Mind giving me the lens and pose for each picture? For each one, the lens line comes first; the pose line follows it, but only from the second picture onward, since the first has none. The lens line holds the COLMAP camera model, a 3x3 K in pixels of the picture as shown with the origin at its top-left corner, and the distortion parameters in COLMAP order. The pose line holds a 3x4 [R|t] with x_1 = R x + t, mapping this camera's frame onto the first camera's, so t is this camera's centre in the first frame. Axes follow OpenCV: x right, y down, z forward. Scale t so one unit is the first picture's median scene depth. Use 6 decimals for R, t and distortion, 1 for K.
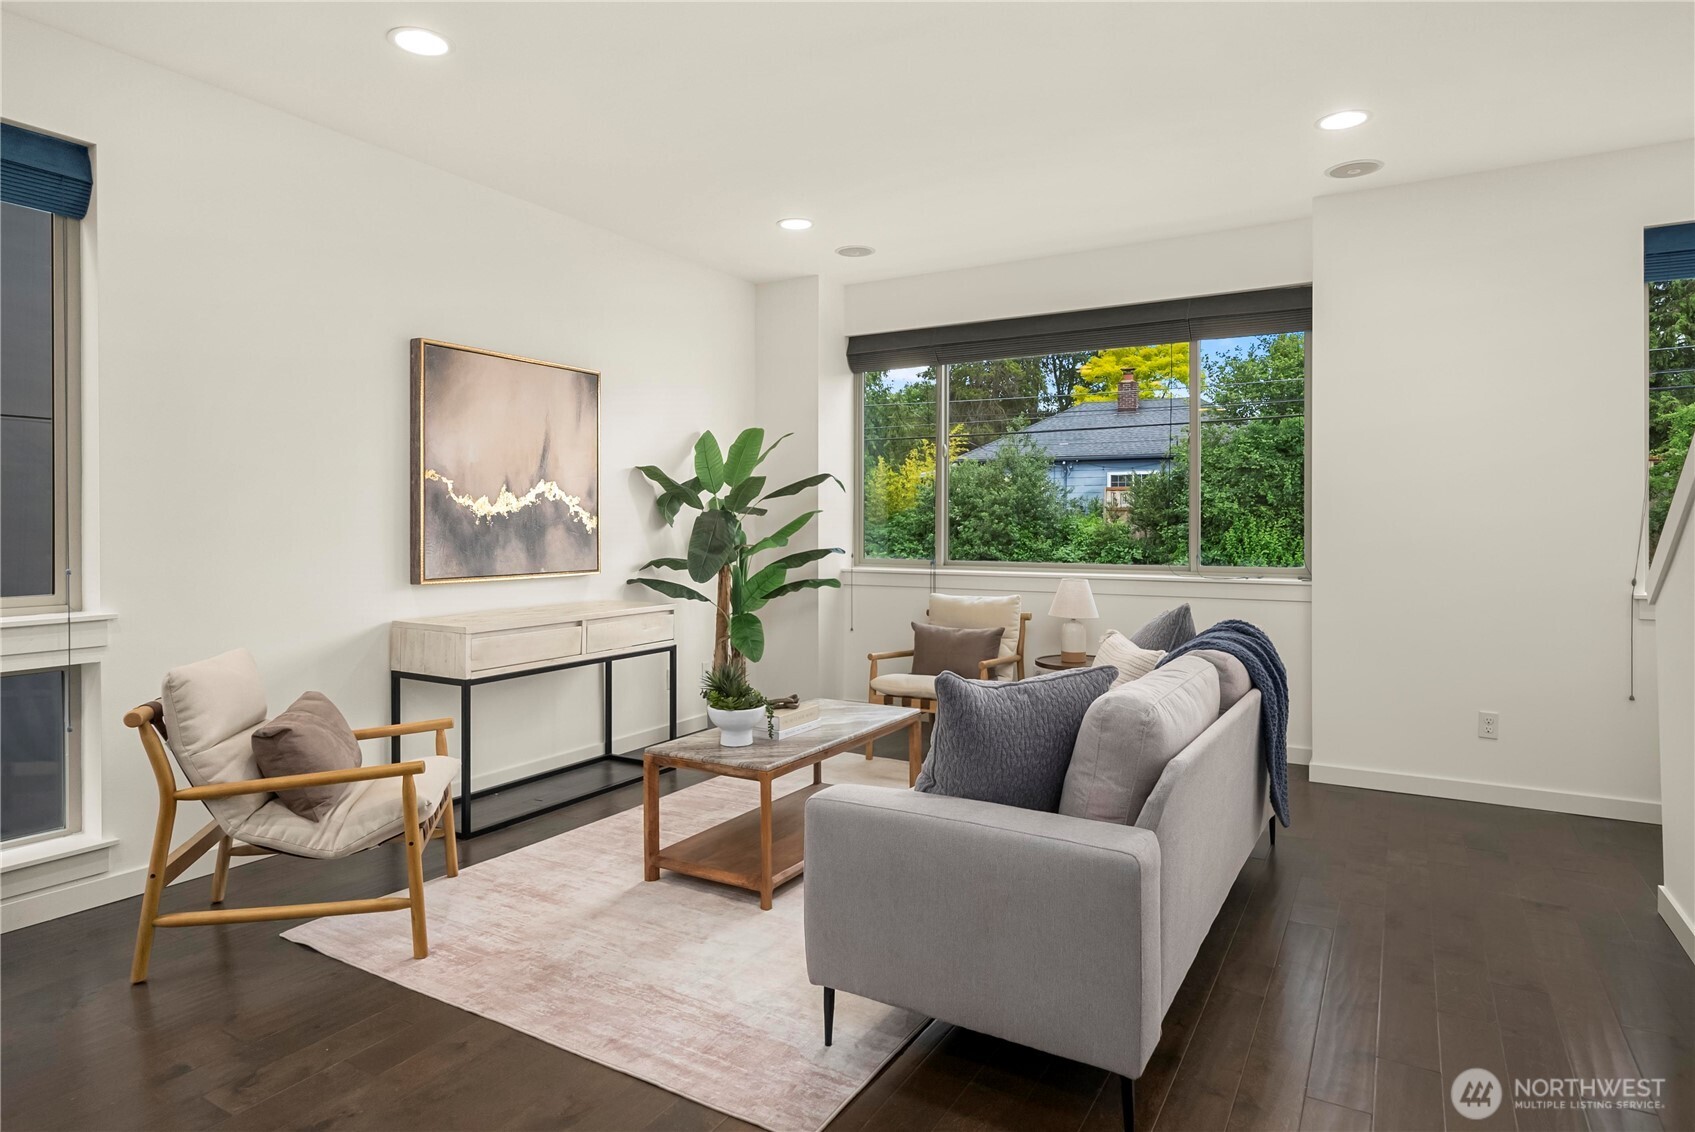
lens RADIAL K [[960.6, 0, 862.2], [0, 960.6, 524.0], [0, 0, 1]] dist [0.002339, 0.001599]
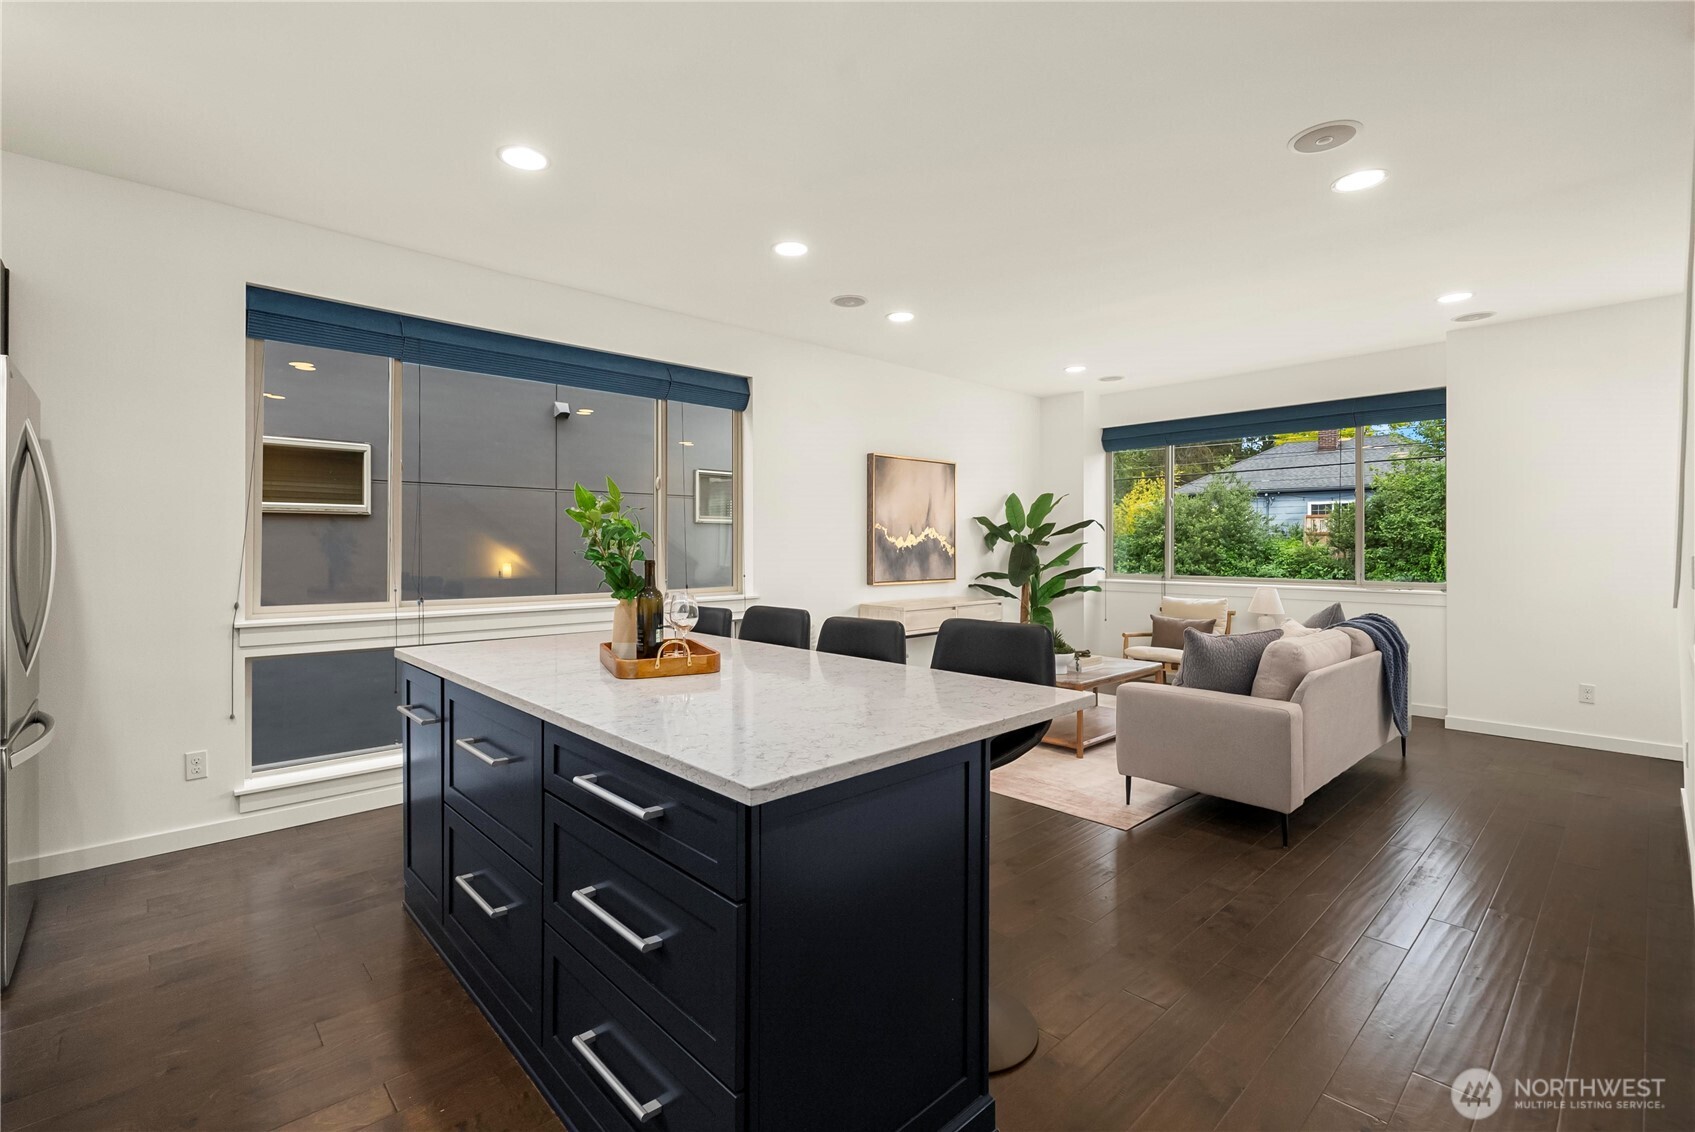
lens RADIAL K [[761.4, 0, 839.7], [0, 761.4, 542.9], [0, 0, 1]] dist [-0.002546, -0.000431]
pose [[0.953327, -0.001628, -0.301935, -0.070414], [0.000895, 0.999996, -0.002568, -0.014093], [0.301938, 0.002177, 0.953325, -0.411228]]
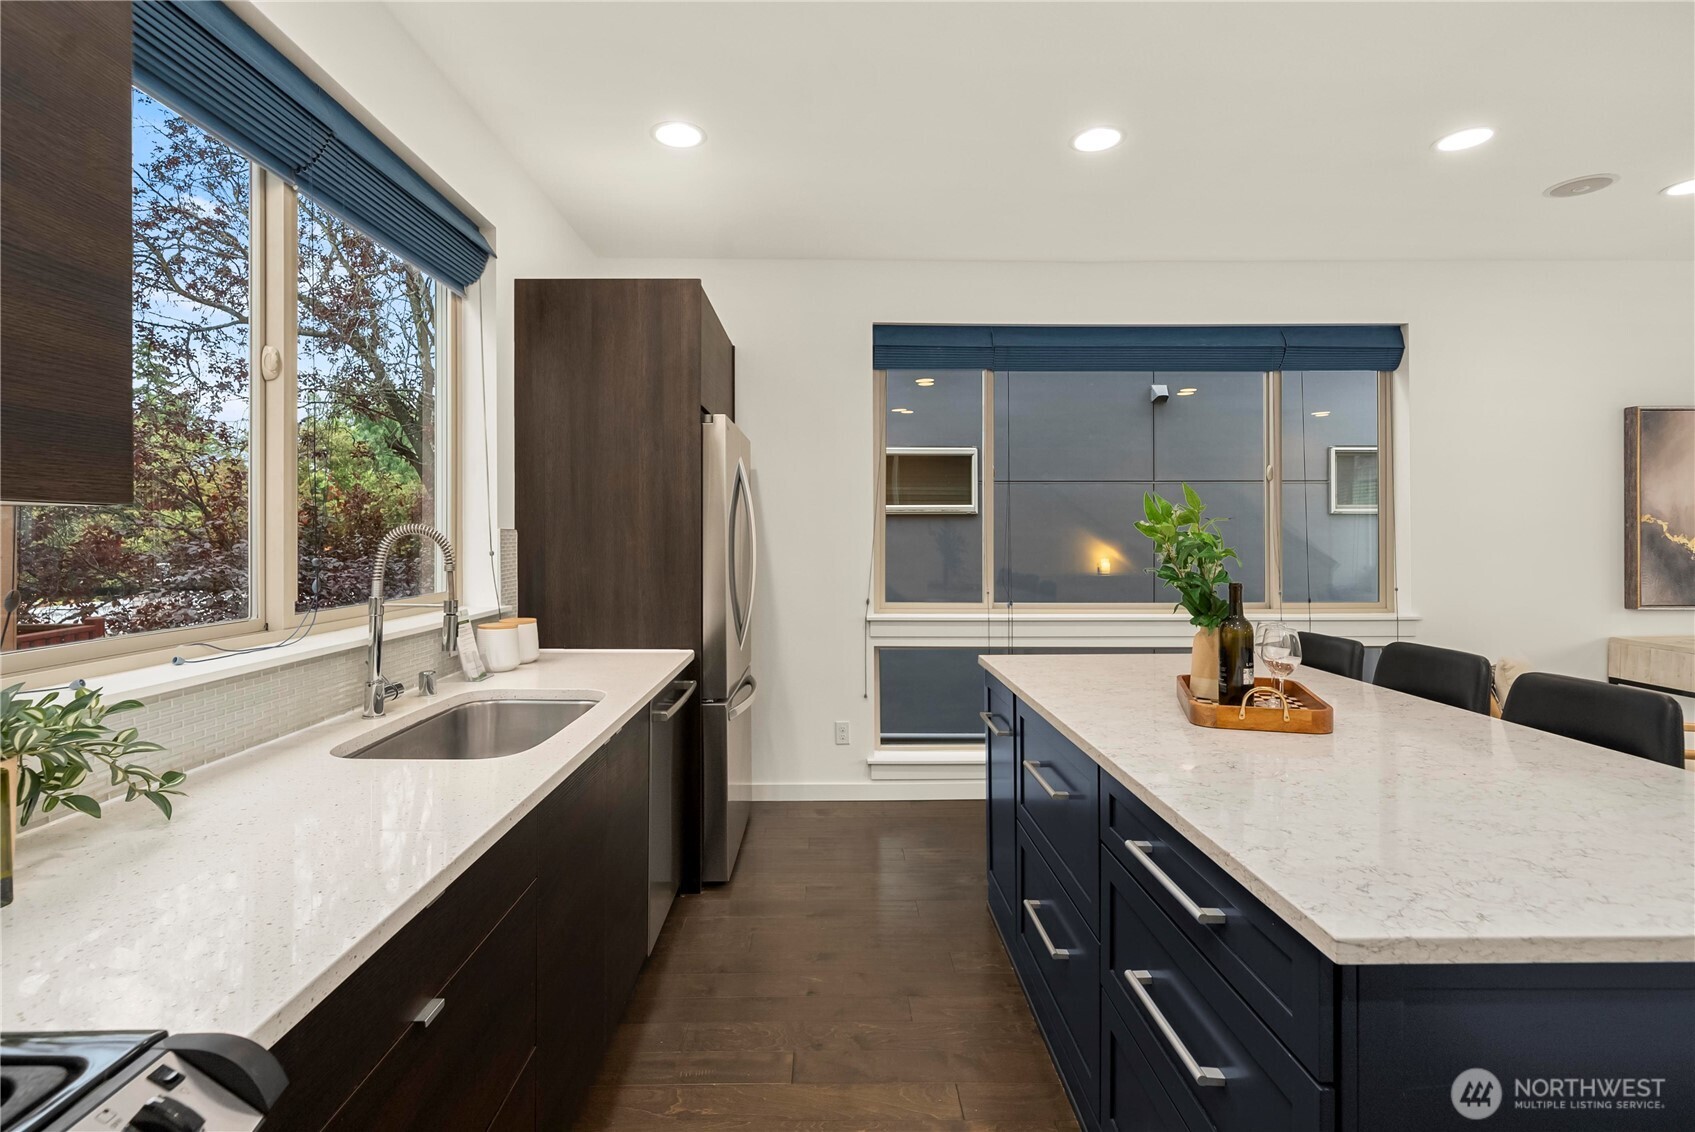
lens RADIAL K [[821.3, 0, 836.6], [0, 821.3, 534.9], [0, 0, 1]] dist [0.004159, -0.001073]
pose [[0.501330, -0.001869, -0.865254, -0.062823], [0.004039, 0.999992, 0.000181, -0.033572], [0.865247, -0.003585, 0.501334, -0.377262]]
